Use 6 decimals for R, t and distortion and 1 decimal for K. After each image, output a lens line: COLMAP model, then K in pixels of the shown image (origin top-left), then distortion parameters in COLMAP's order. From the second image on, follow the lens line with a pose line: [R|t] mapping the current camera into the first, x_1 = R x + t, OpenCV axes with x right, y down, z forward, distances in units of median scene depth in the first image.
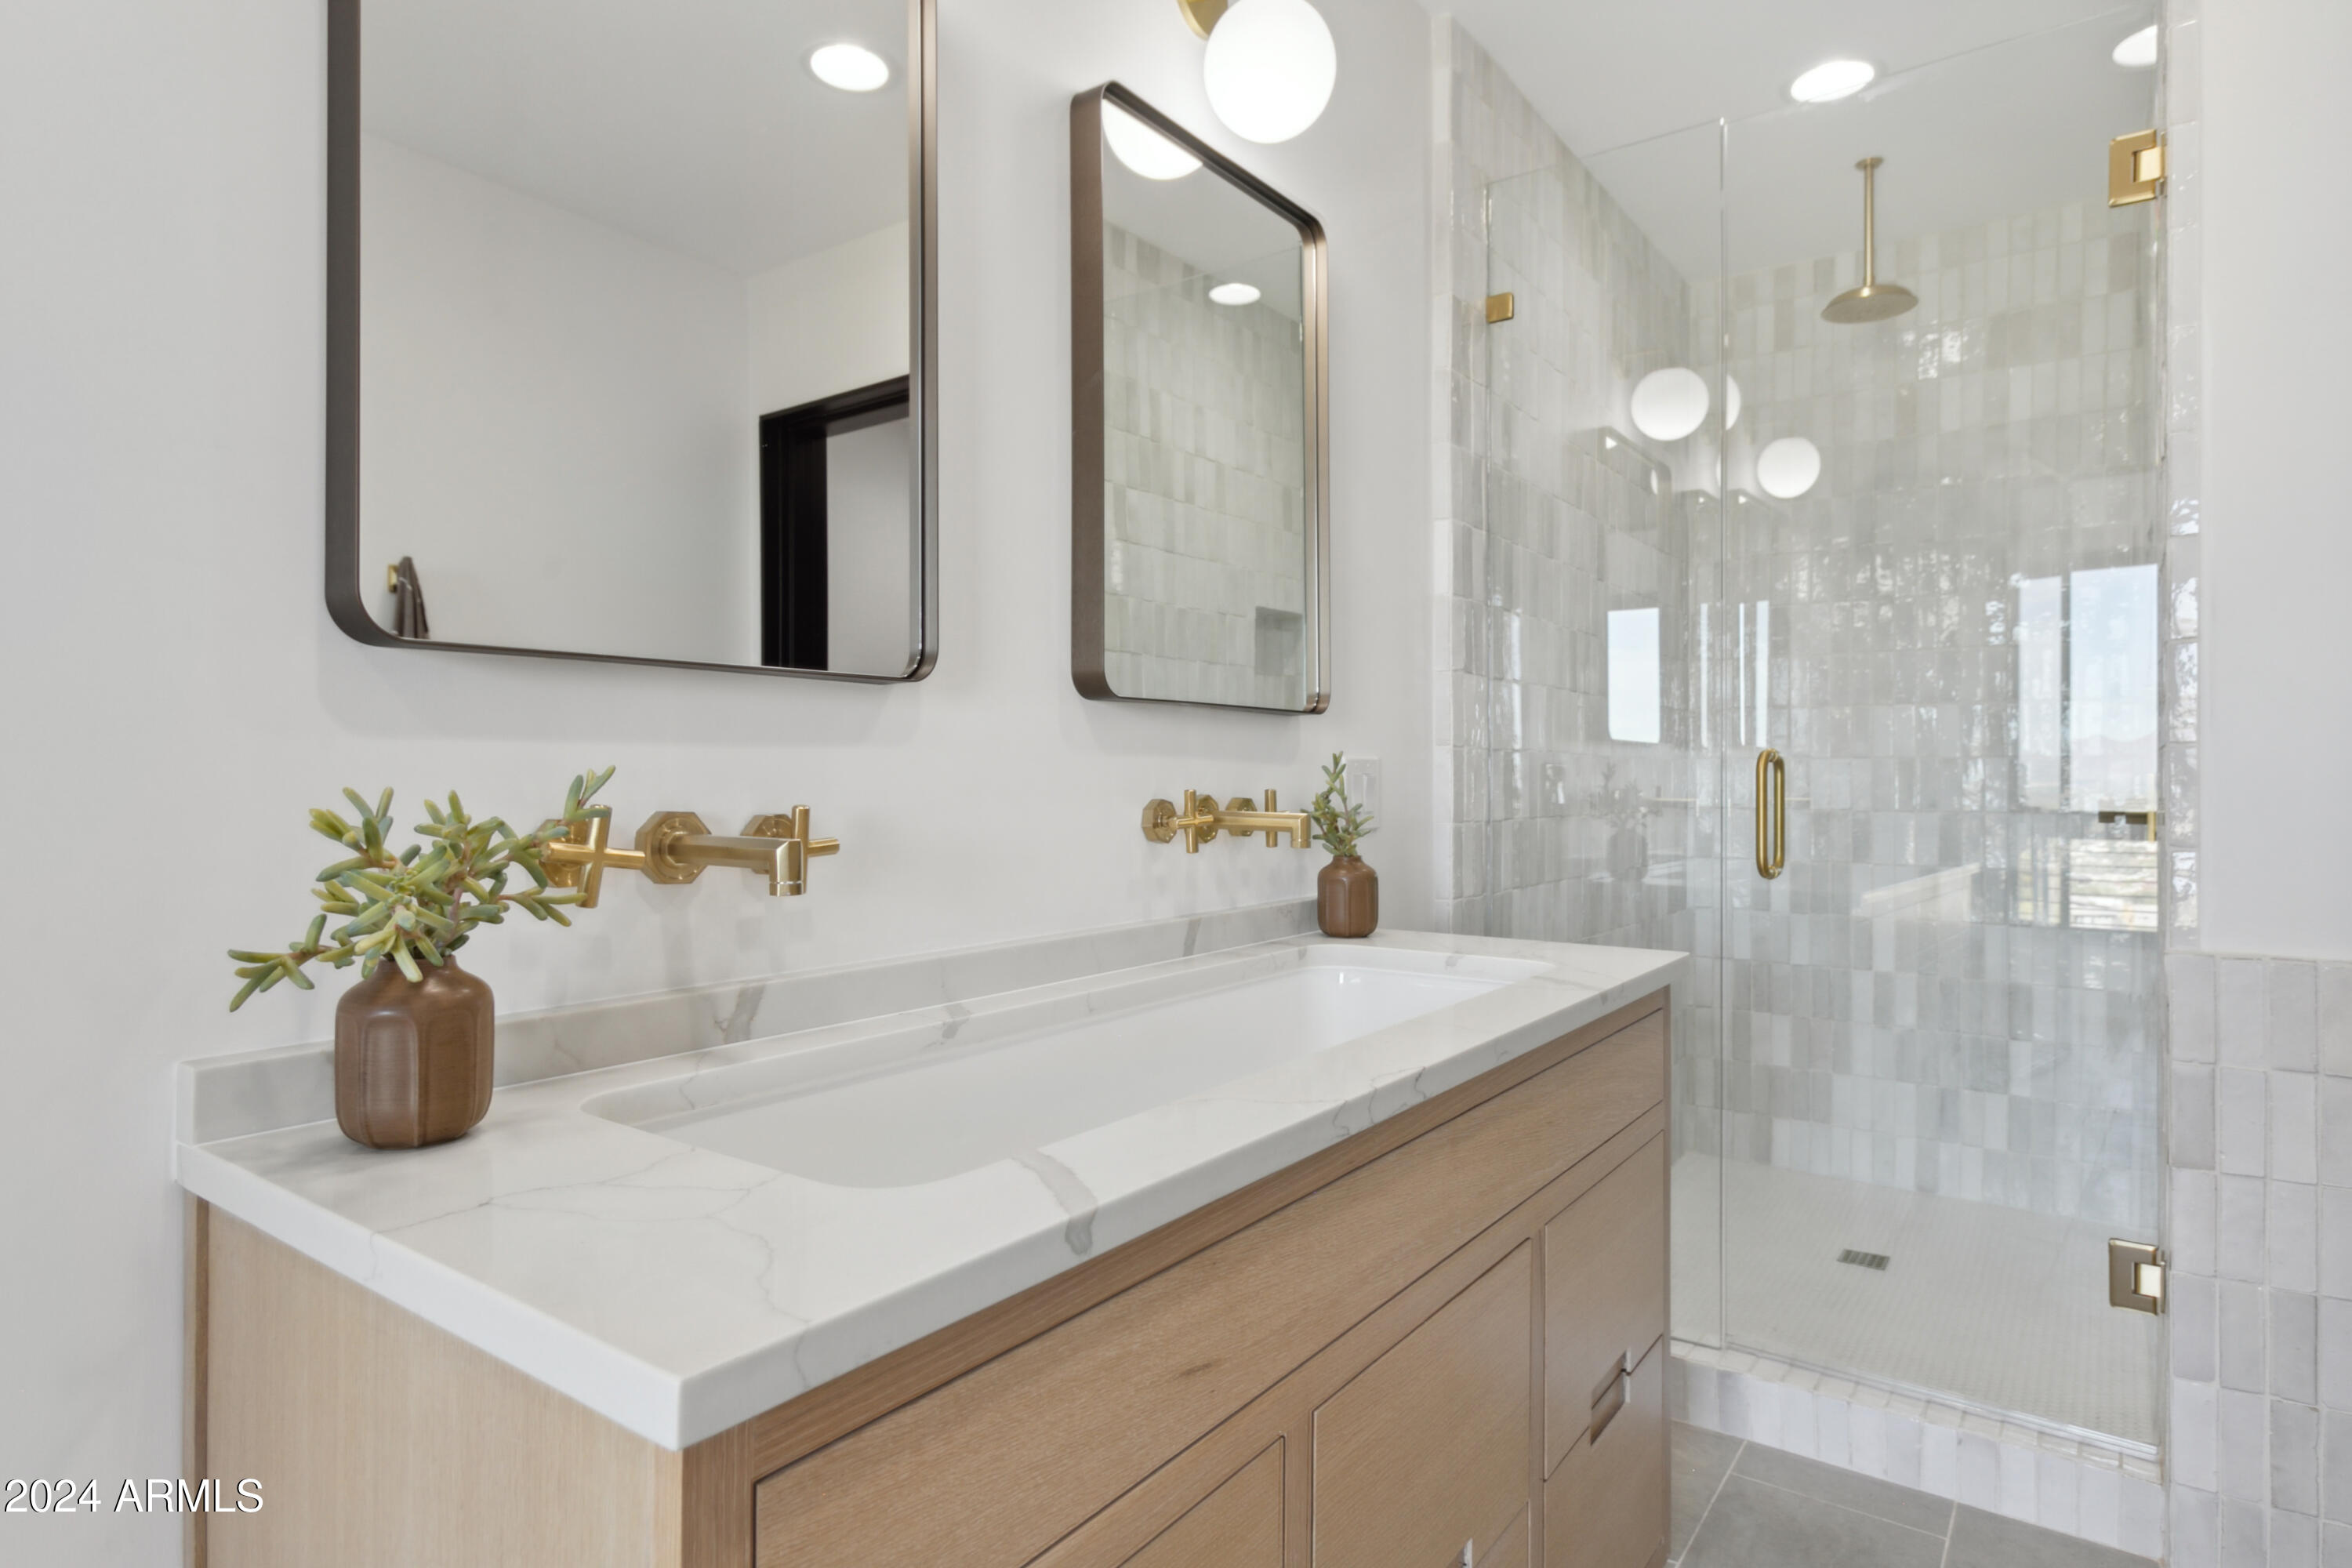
lens RADIAL K [[1290.2, 0, 1178.8], [0, 1290.2, 763.0], [0, 0, 1]] dist [0.001152, 0.002443]
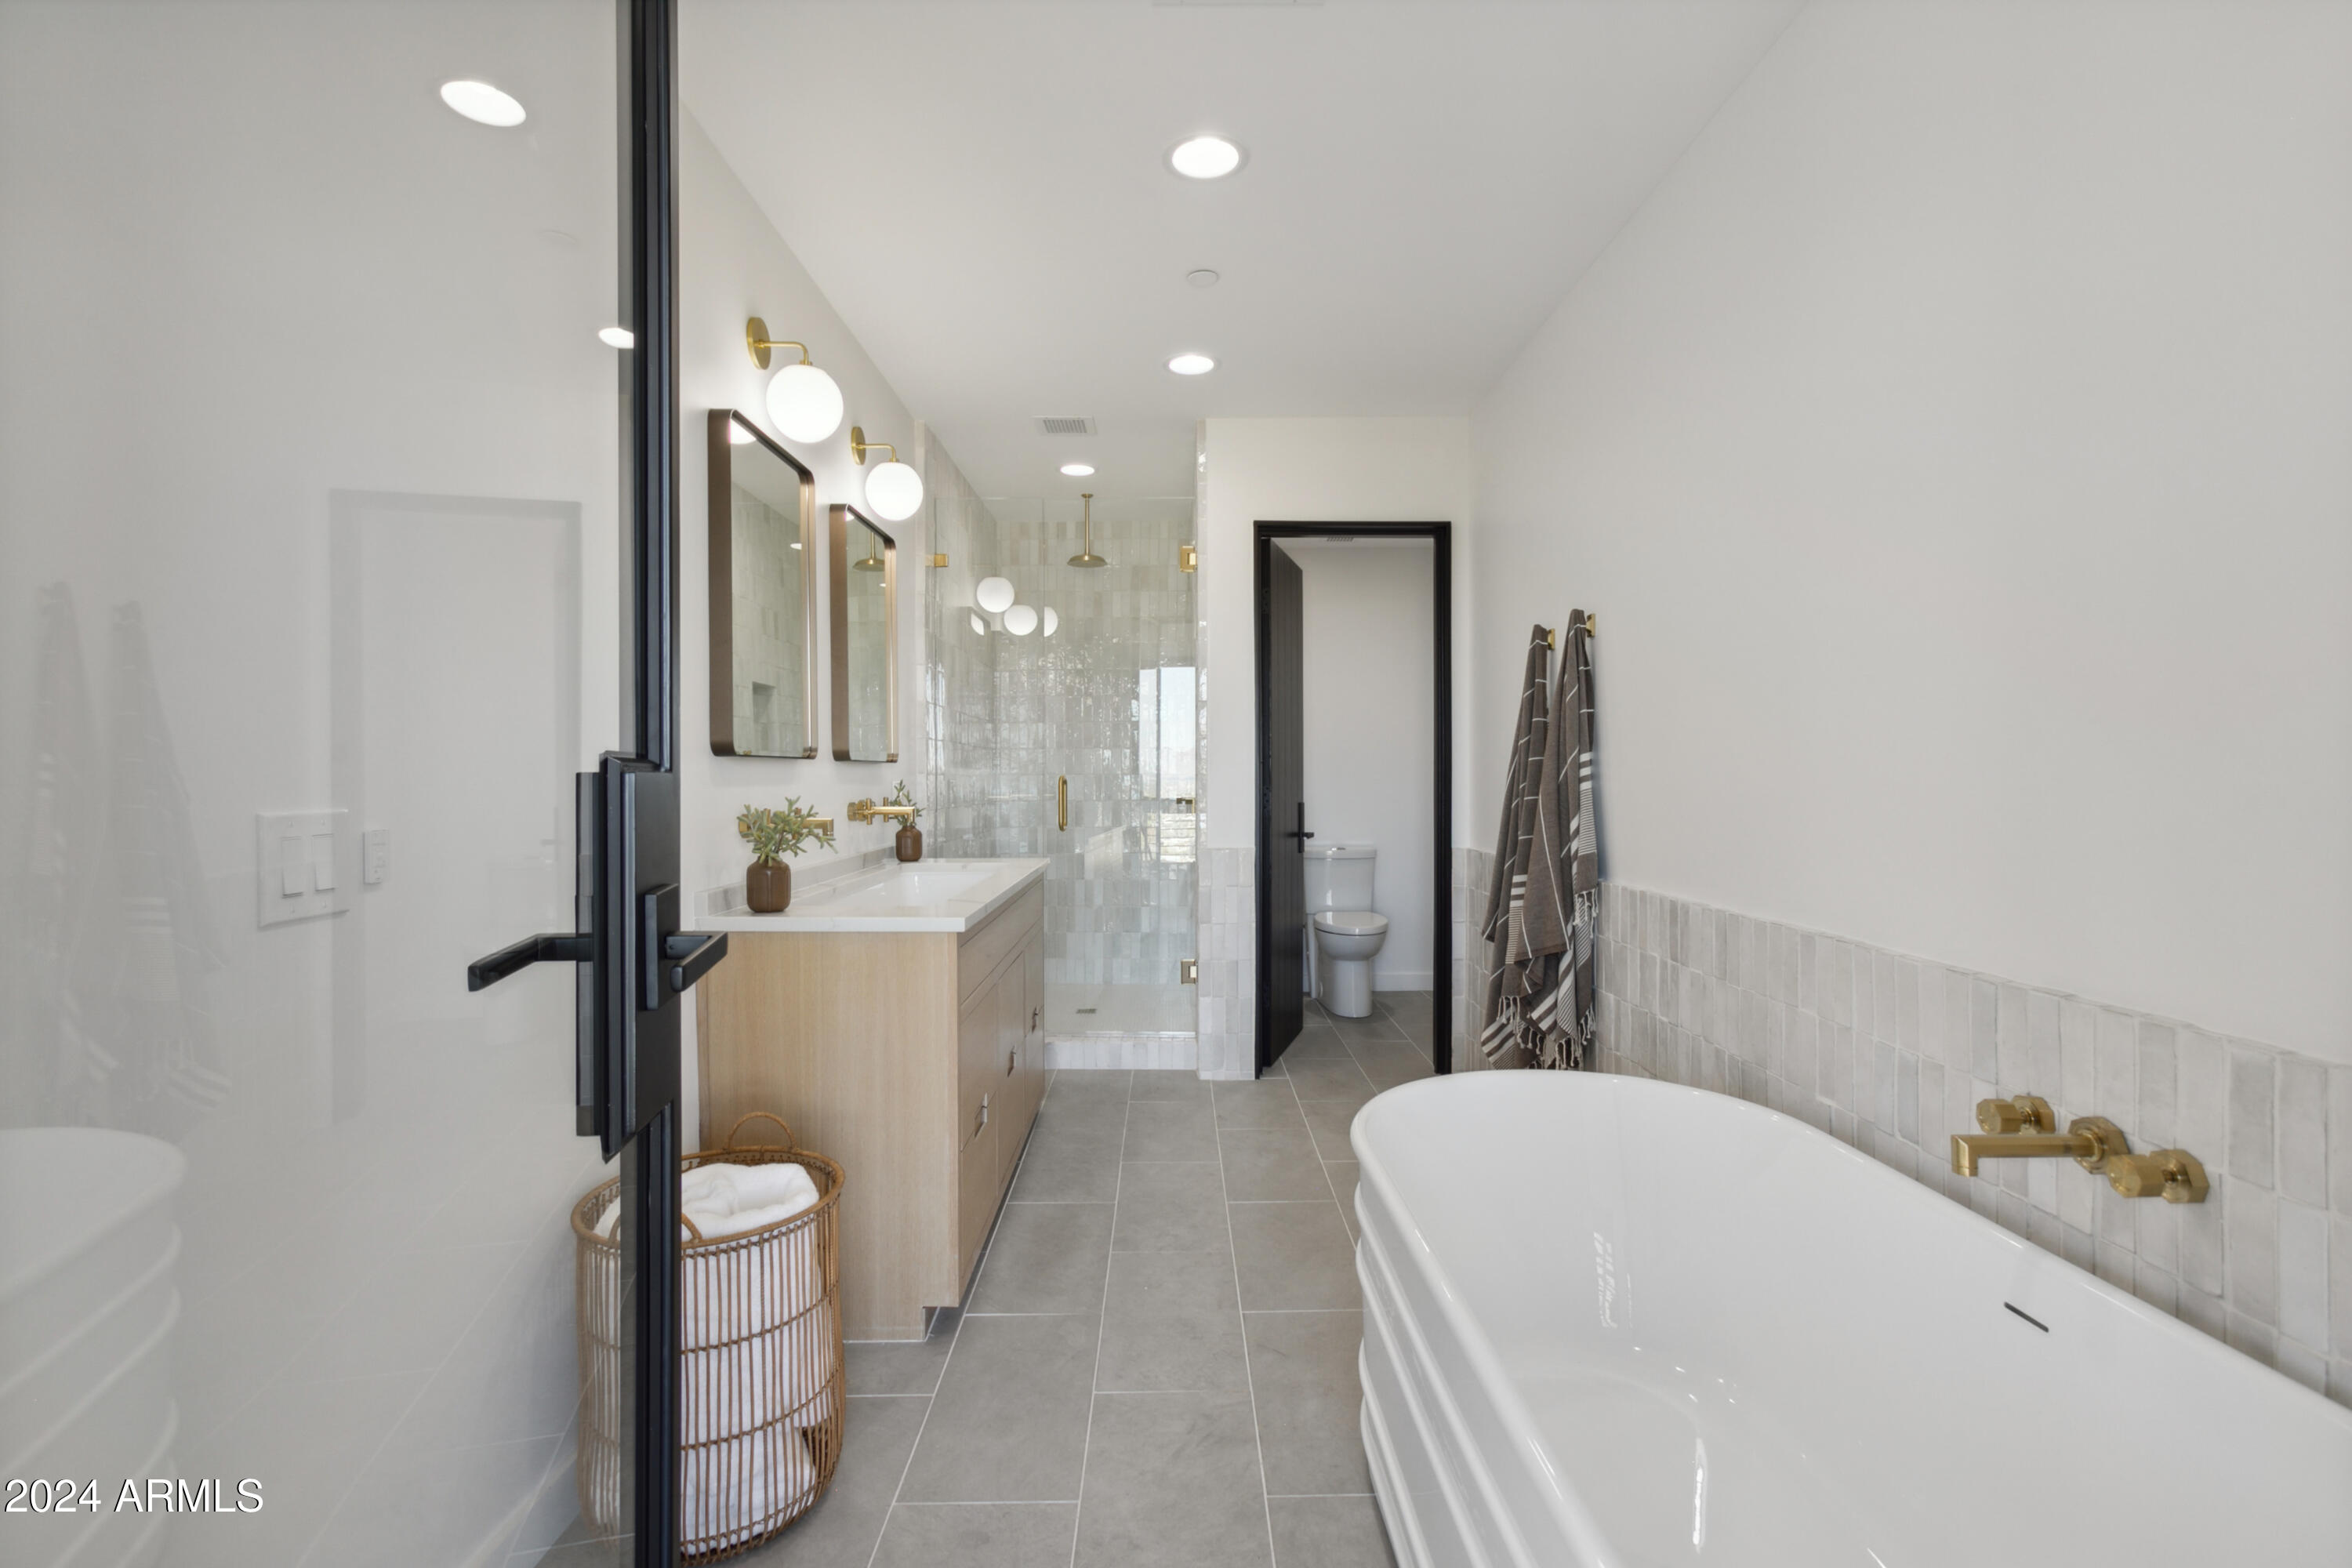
lens RADIAL K [[1058.9, 0, 1168.8], [0, 1058.9, 778.0], [0, 0, 1]] dist [-0.000320, 0.000219]
pose [[0.812887, -0.007460, 0.582373, -0.377667], [0.000935, 0.999933, 0.011504, -0.021036], [-0.582420, -0.008807, 0.812840, -0.502282]]
